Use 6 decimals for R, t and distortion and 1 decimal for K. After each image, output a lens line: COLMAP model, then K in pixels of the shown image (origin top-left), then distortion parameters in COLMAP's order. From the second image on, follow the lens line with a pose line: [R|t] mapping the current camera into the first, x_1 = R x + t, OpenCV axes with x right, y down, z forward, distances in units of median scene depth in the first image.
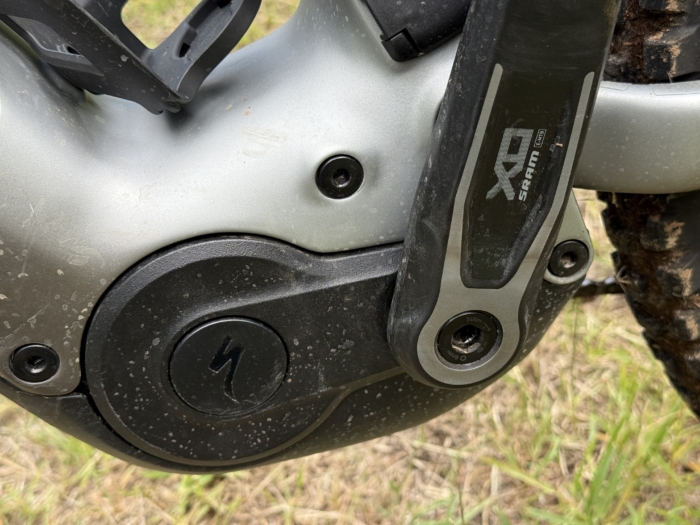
lens RADIAL K [[966.9, 0, 350.0], [0, 966.9, 262.5], [0, 0, 1]] dist [0.117807, -0.118157]
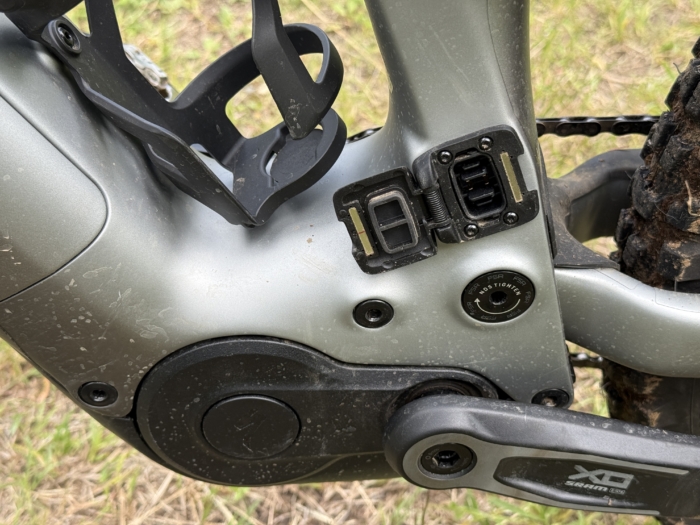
lens RADIAL K [[966.9, 0, 350.0], [0, 966.9, 262.5], [0, 0, 1]] dist [0.117807, -0.118157]
pose [[0.971734, 0.234569, -0.026655, -0.020048], [-0.226022, 0.956994, 0.181871, -0.339629], [0.068170, -0.170705, 0.982961, -0.151409]]
